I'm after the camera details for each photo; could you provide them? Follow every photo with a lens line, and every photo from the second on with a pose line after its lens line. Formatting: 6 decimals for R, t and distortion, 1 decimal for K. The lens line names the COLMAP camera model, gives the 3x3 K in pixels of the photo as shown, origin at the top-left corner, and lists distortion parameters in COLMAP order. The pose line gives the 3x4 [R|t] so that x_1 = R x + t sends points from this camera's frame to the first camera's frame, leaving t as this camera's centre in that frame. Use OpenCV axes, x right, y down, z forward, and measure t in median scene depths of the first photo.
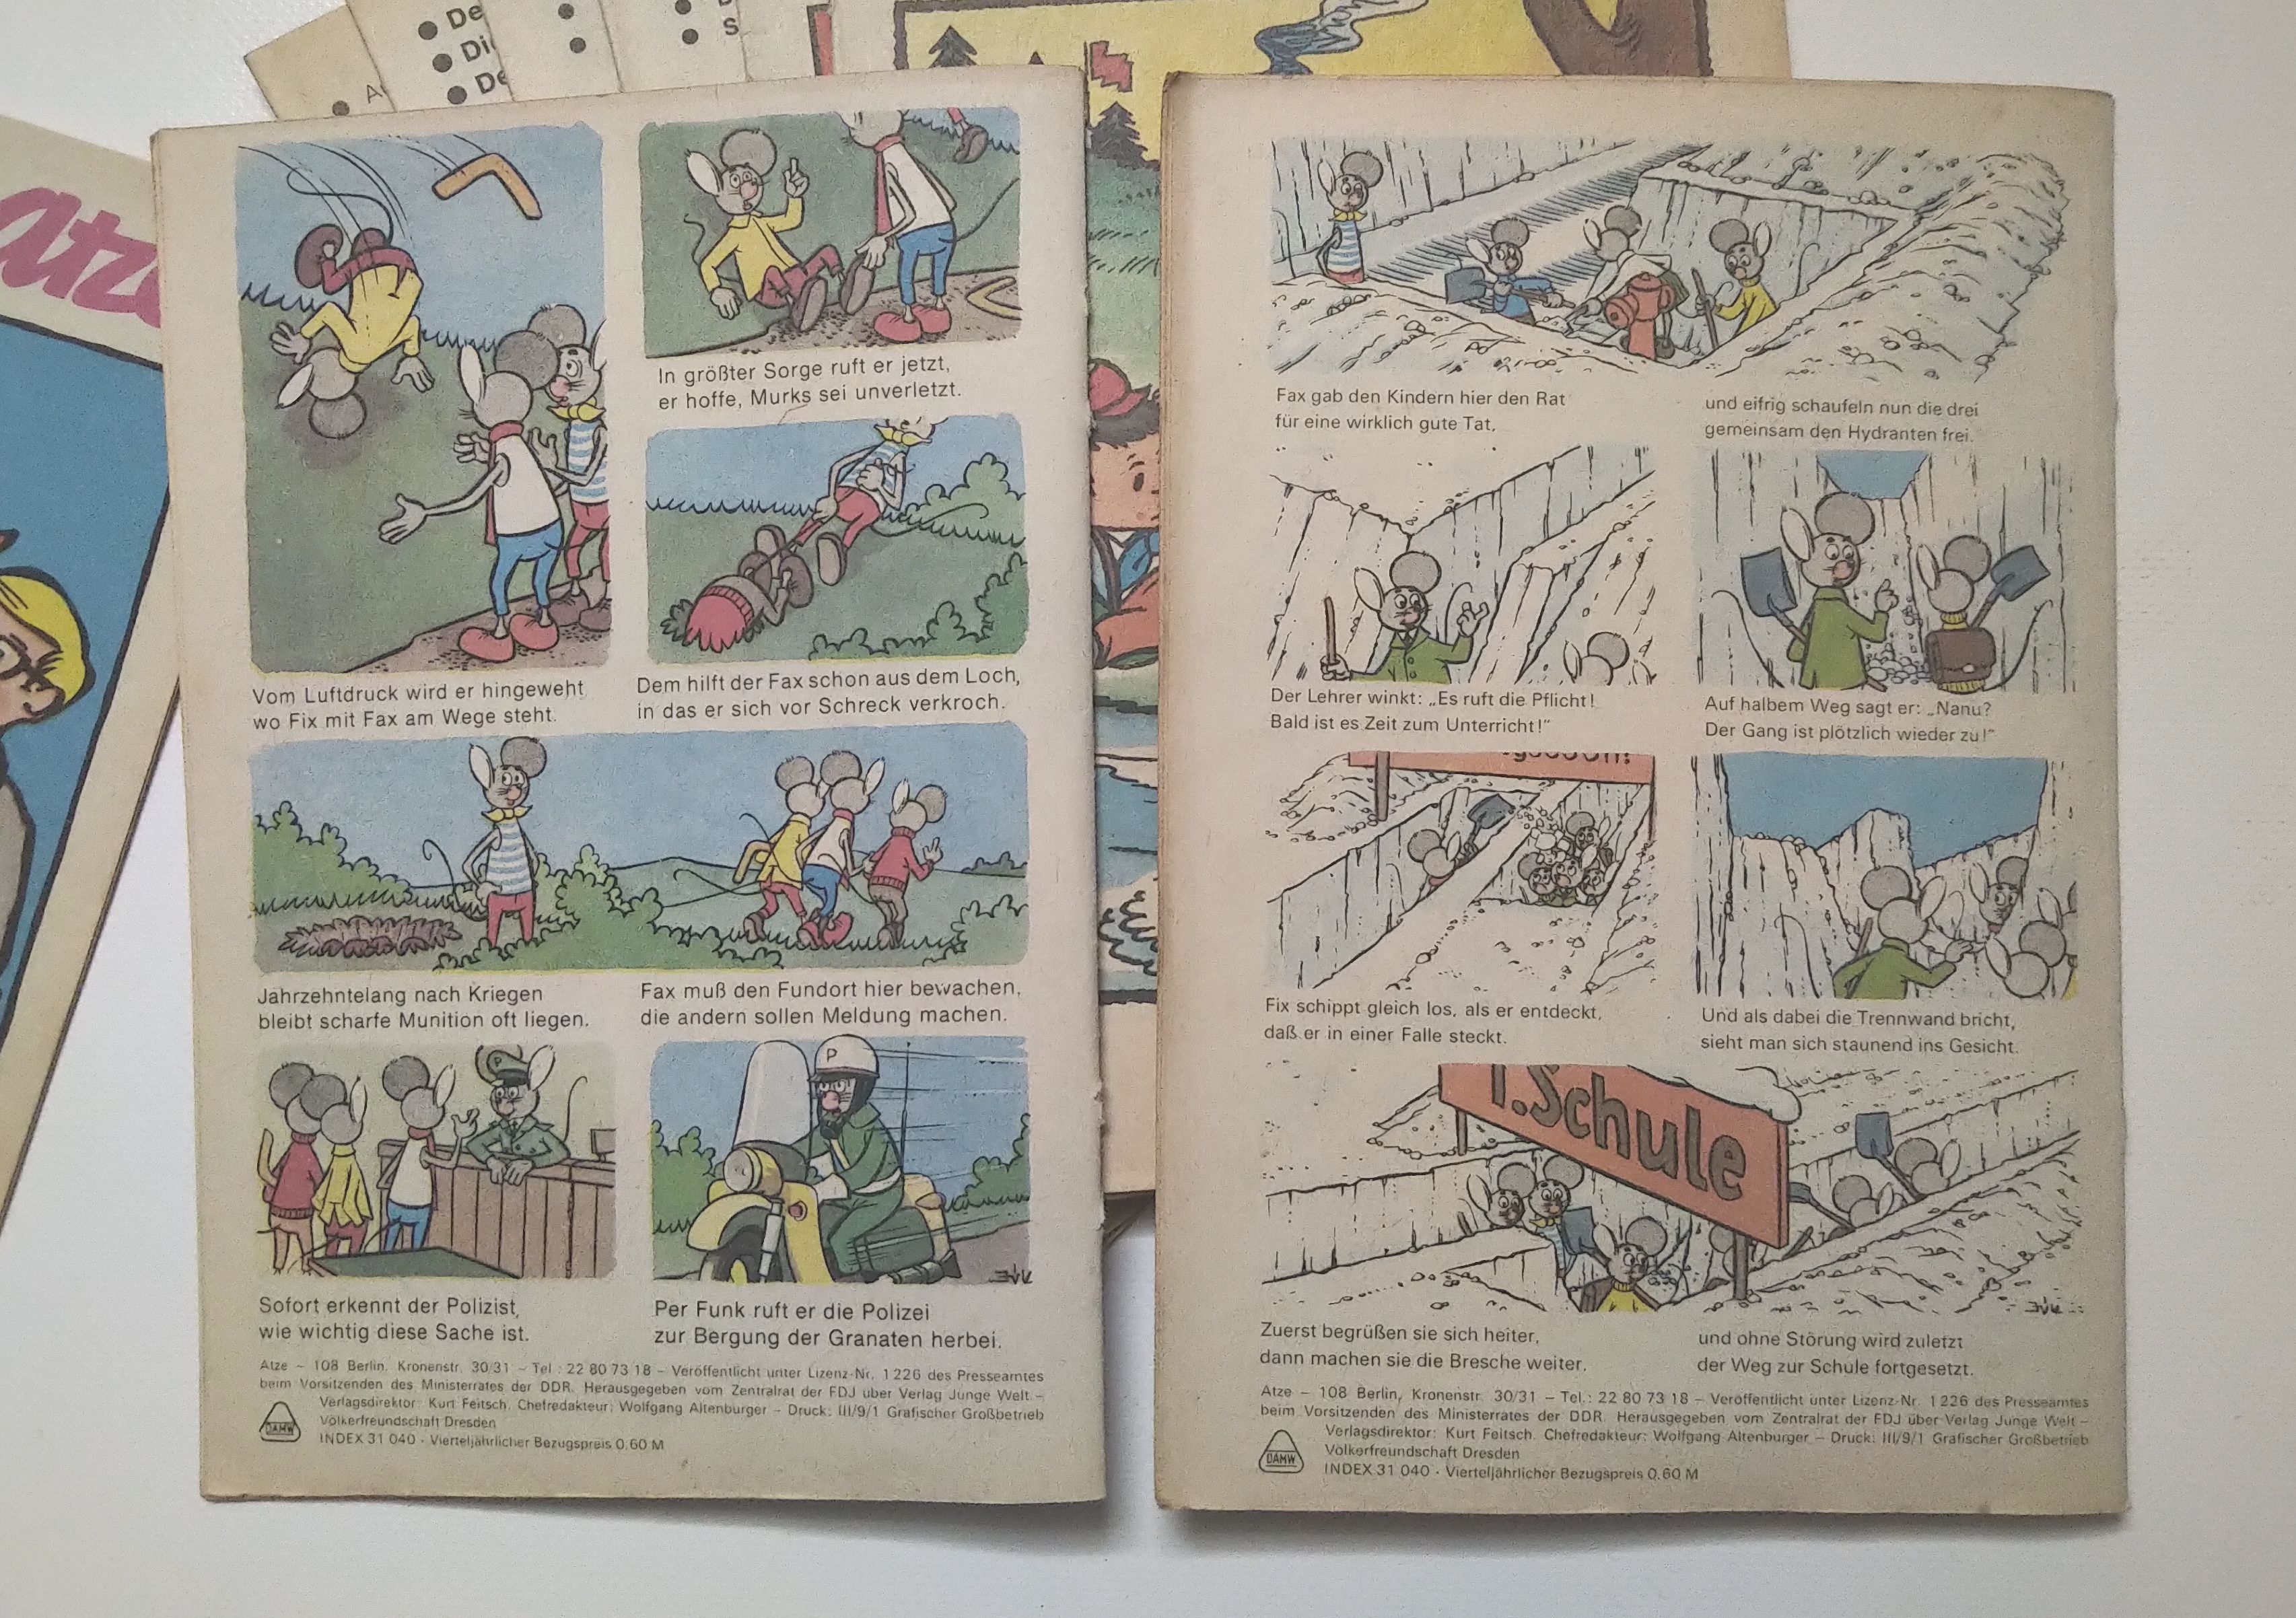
lens RADIAL K [[3554.5, 0, 1148.0], [0, 3554.5, 809.0], [0, 0, 1]] dist [-0.076406, -0.060021]
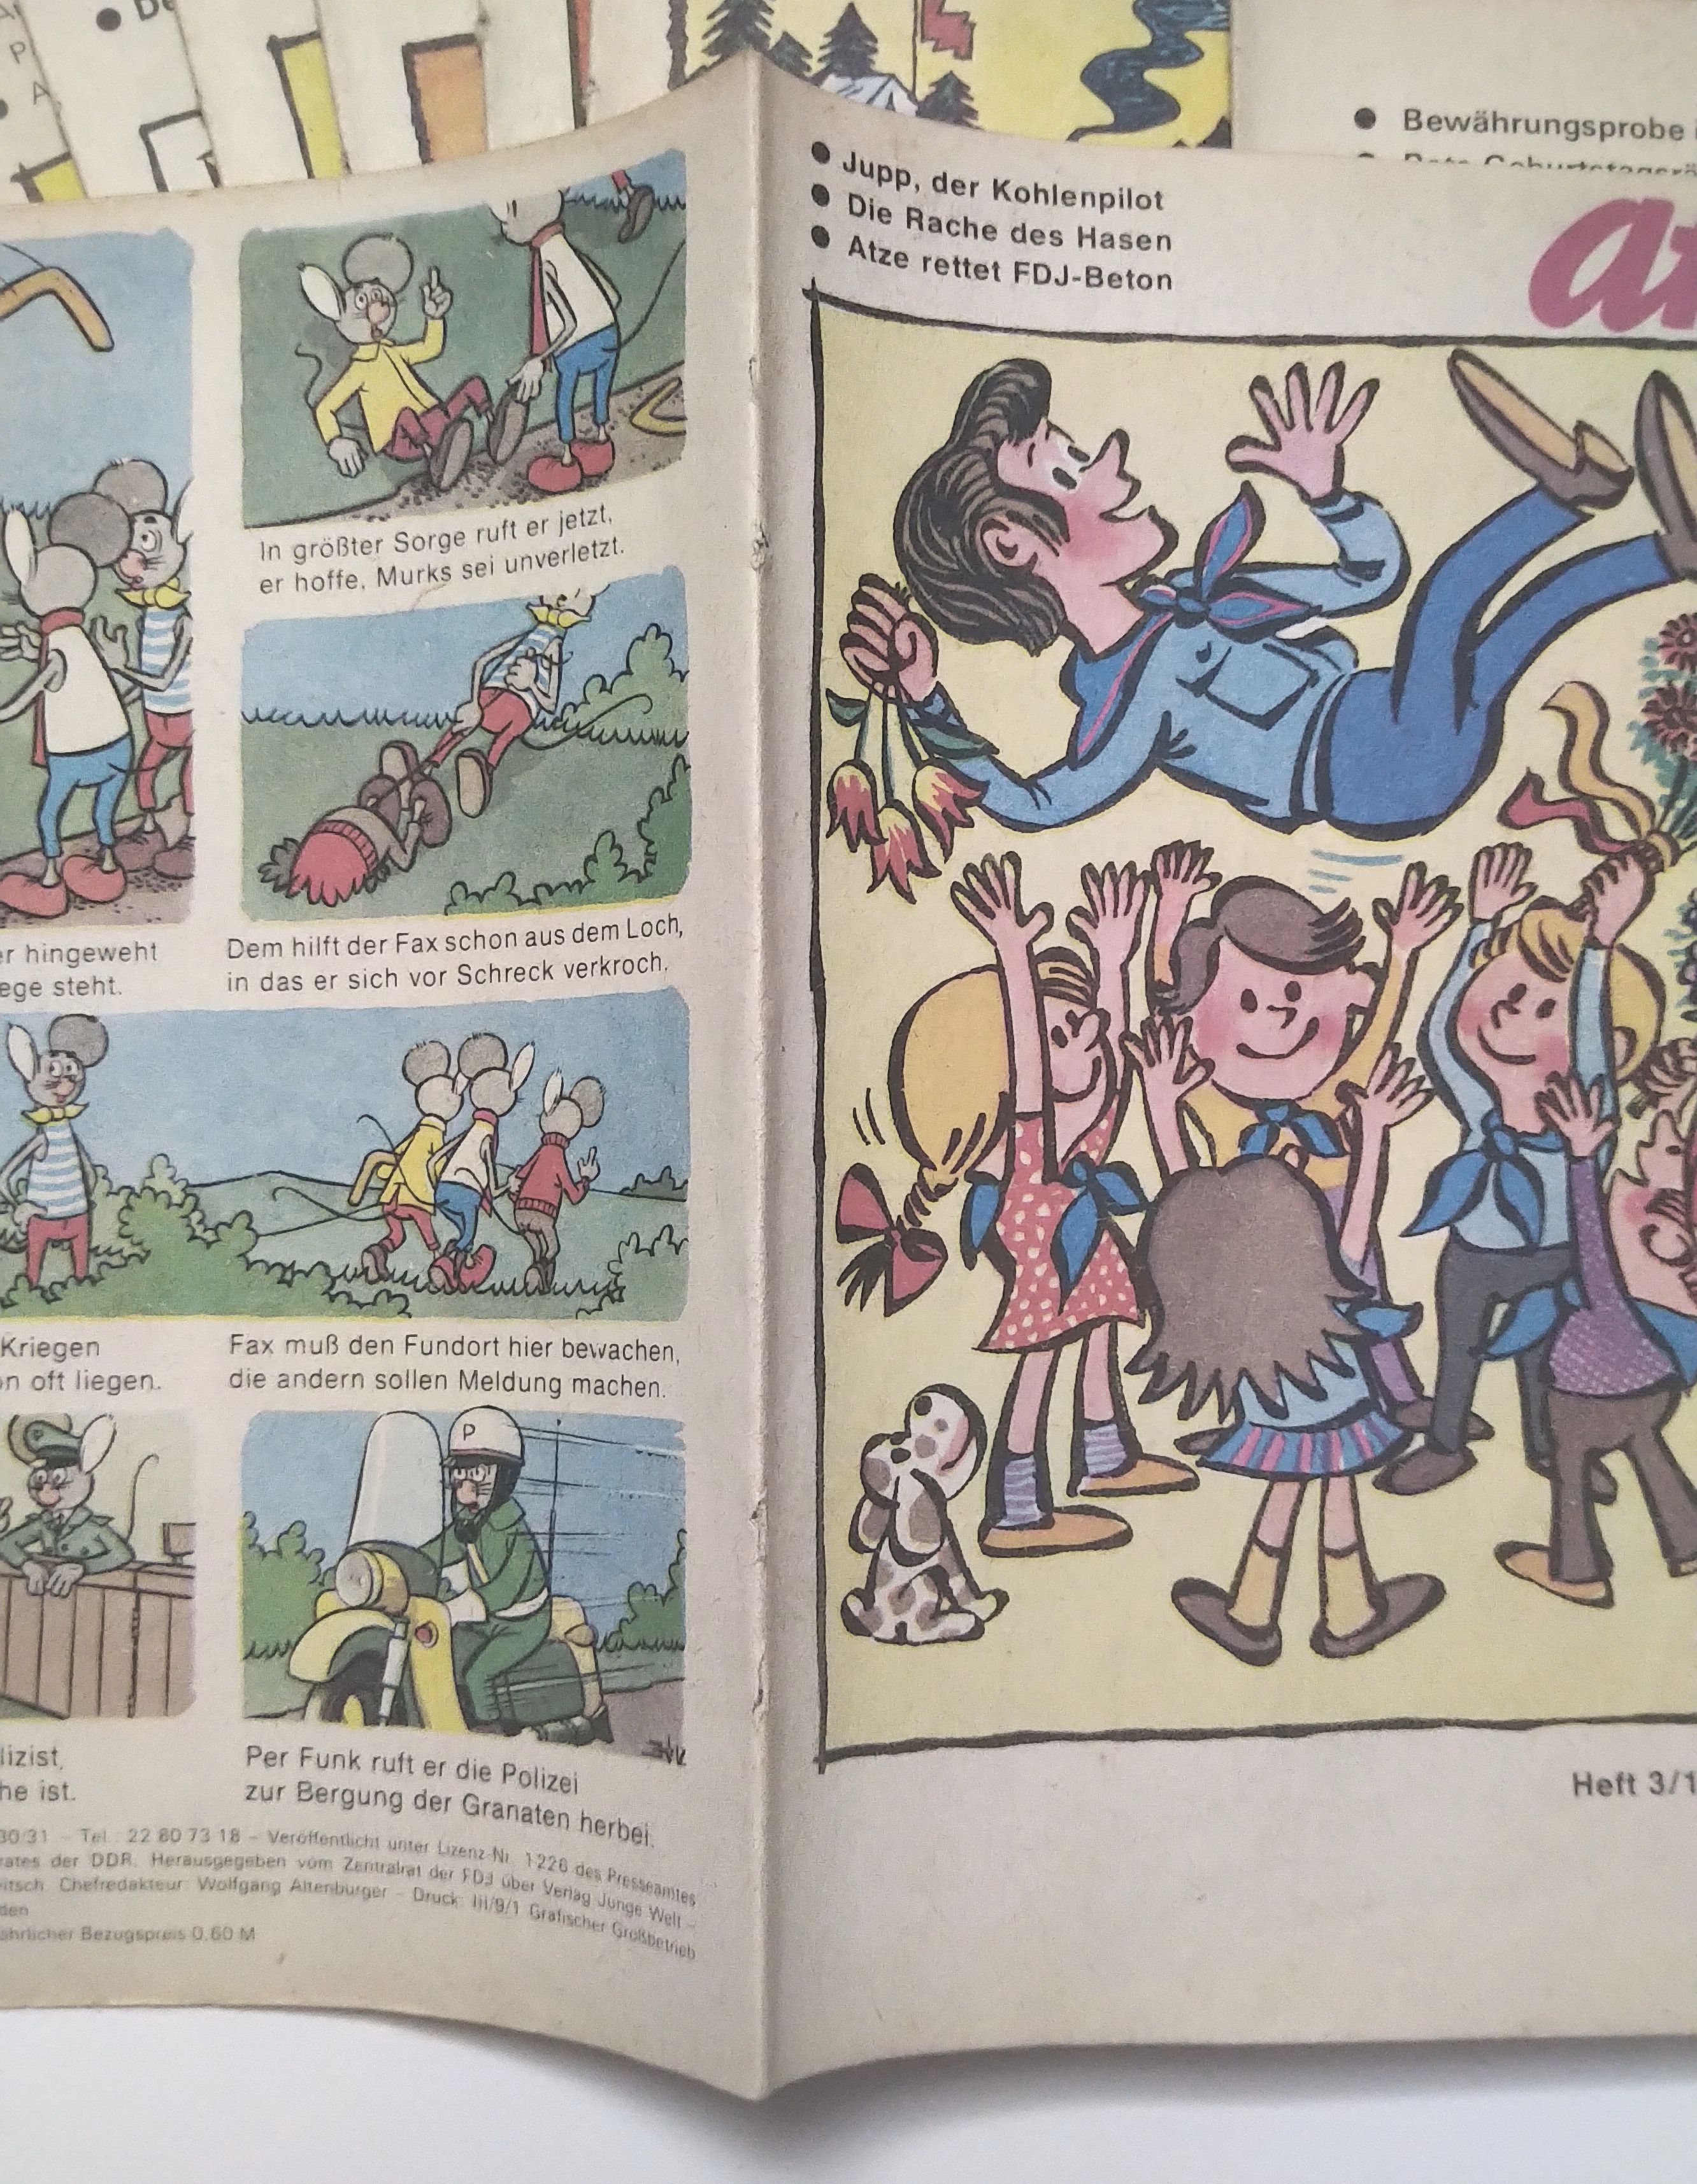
lens RADIAL K [[2934.8, 0, 848.5], [0, 2934.8, 1092.0], [0, 0, 1]] dist [-0.039781, -0.072809]
pose [[0.997463, 0.004041, -0.071079, 0.036597], [-0.005198, 0.999857, -0.016097, 0.005981], [0.071004, 0.016426, 0.997341, 0.376091]]
